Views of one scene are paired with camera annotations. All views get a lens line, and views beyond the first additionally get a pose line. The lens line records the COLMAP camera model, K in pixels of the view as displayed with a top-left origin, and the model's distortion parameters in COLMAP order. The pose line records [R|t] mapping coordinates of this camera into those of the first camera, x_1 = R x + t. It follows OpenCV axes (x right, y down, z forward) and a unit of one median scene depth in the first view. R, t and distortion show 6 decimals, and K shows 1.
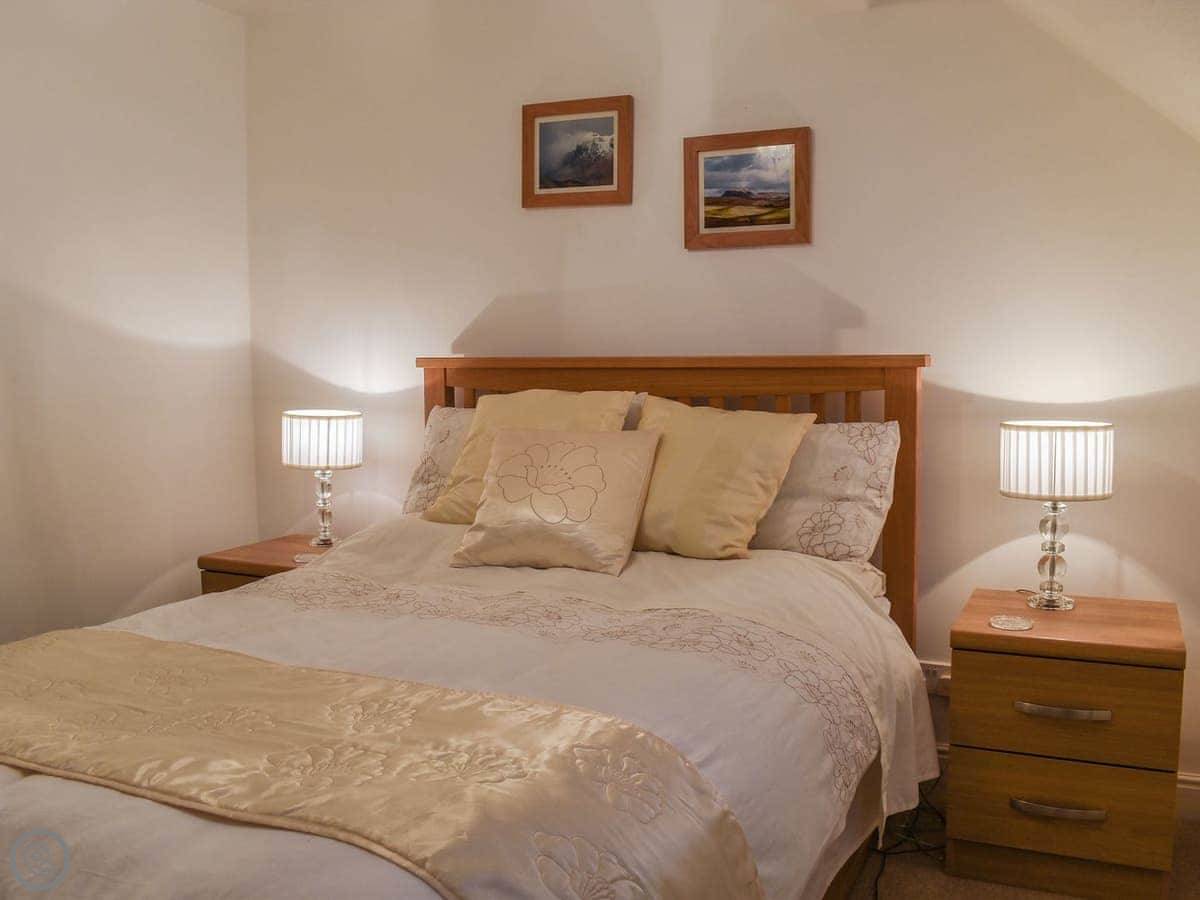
lens RADIAL K [[1066.4, 0, 600.0], [0, 1066.4, 450.0], [0, 0, 1]] dist [-0.076179, 0.022366]
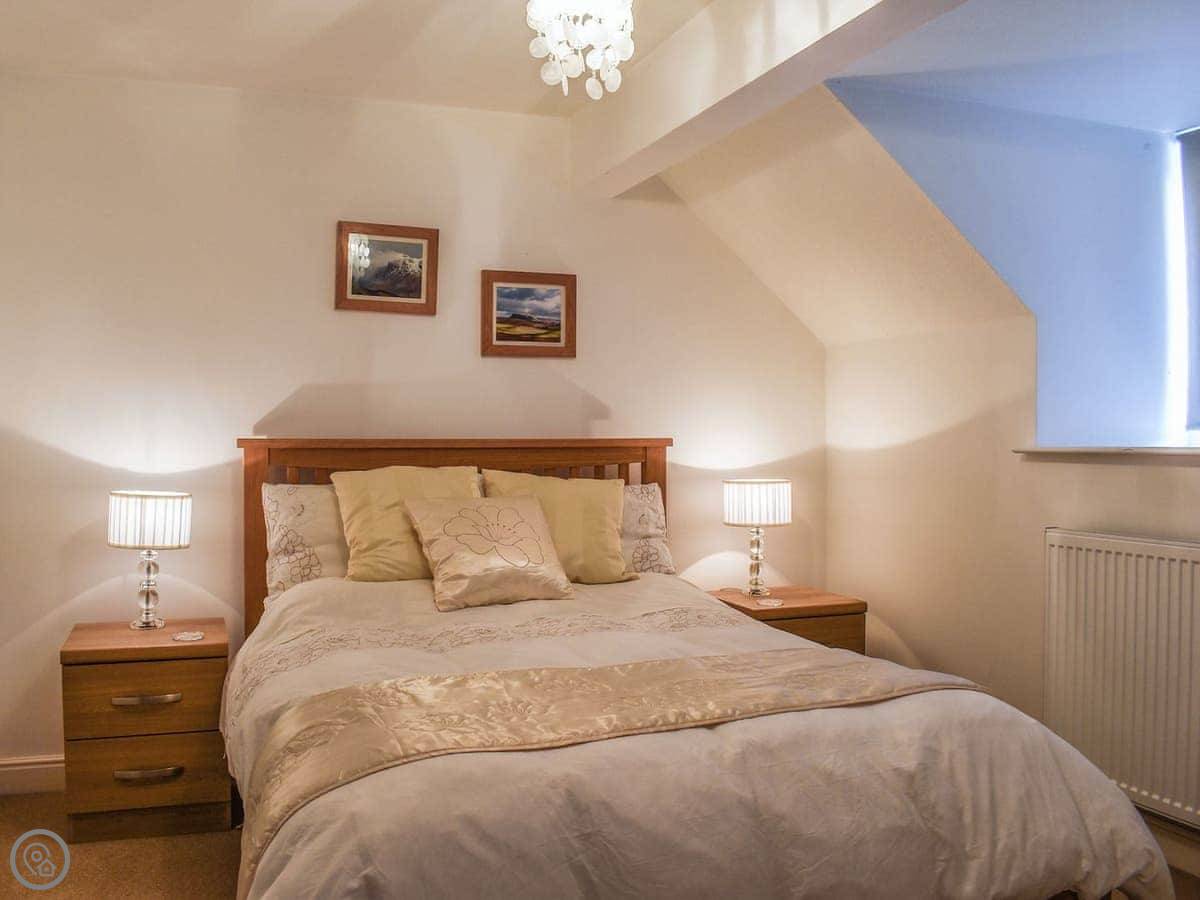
lens RADIAL K [[1066.4, 0, 600.0], [0, 1066.4, 450.0], [0, 0, 1]] dist [-0.076179, 0.022366]
pose [[0.703769, -0.003454, 0.710420, -0.744266], [0.056443, 0.997099, -0.051067, -0.001556], [-0.708183, 0.076037, 0.701923, 0.006642]]
